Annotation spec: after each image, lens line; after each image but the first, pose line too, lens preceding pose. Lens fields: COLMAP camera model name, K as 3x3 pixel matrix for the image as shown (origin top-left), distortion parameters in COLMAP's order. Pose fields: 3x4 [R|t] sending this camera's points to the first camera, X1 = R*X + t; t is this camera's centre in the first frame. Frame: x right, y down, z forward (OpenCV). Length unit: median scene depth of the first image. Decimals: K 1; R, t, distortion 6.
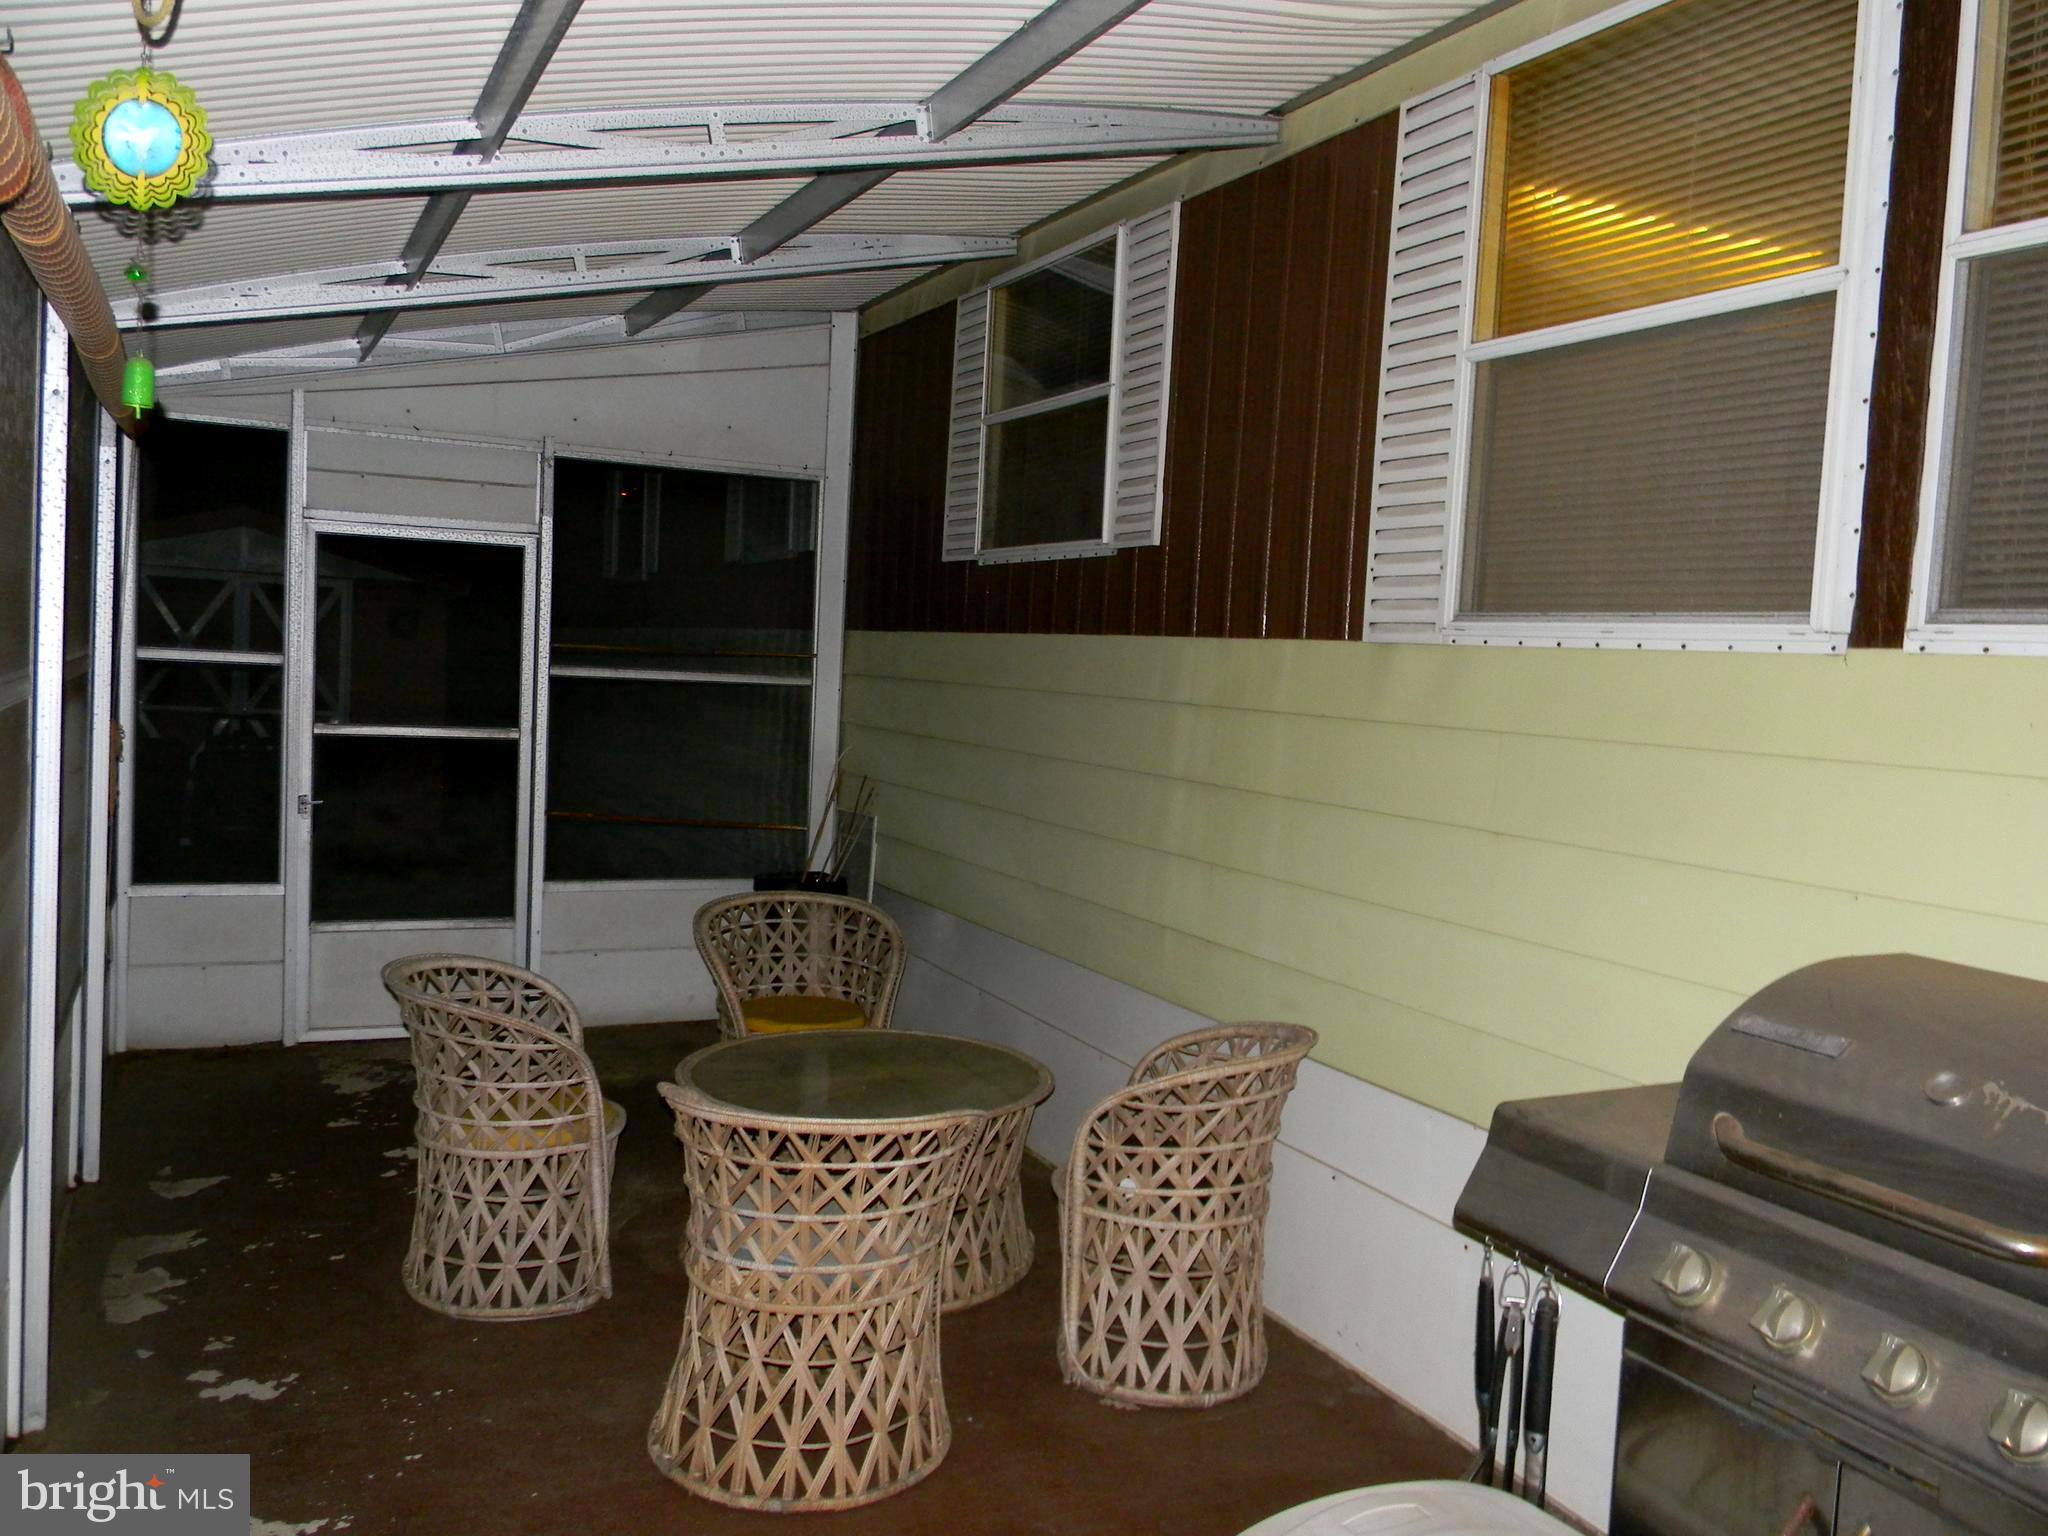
lens RADIAL K [[1674.0, 0, 1017.9], [0, 1674.0, 769.6], [0, 0, 1]] dist [0.008351, -0.006283]
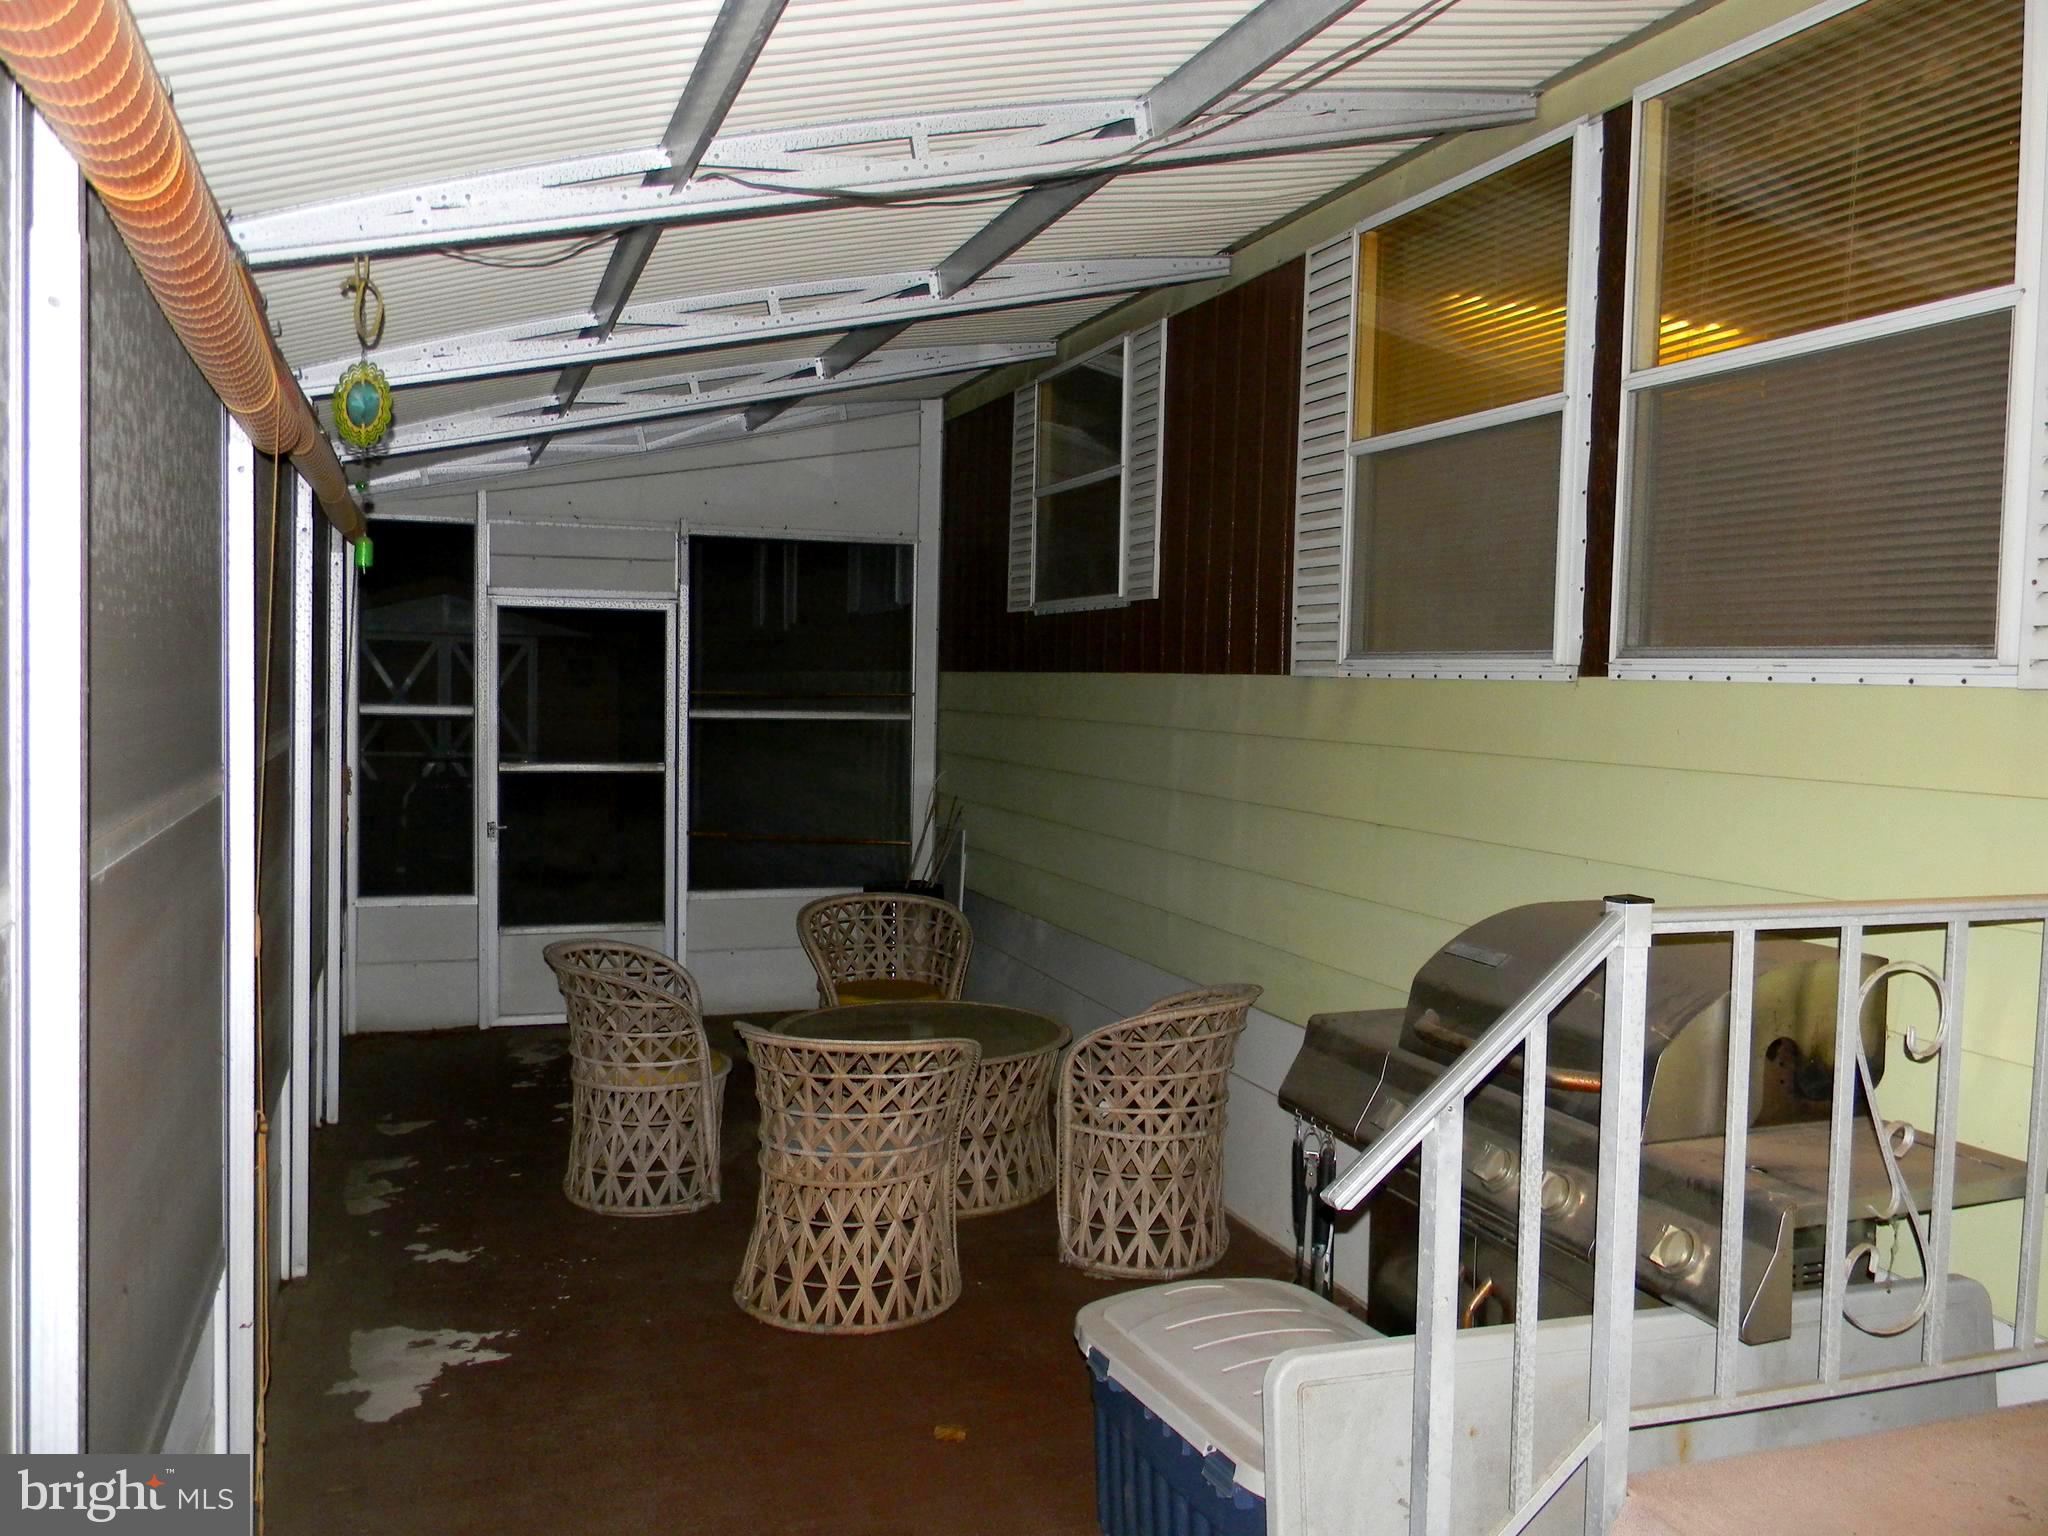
lens RADIAL K [[1656.4, 0, 1011.4], [0, 1656.4, 769.9], [0, 0, 1]] dist [0.023384, -0.041895]
pose [[0.993861, -0.023470, -0.108122, 0.125253], [0.021746, 0.999617, -0.017093, 0.010201], [0.108482, 0.014636, 0.993991, -0.245958]]
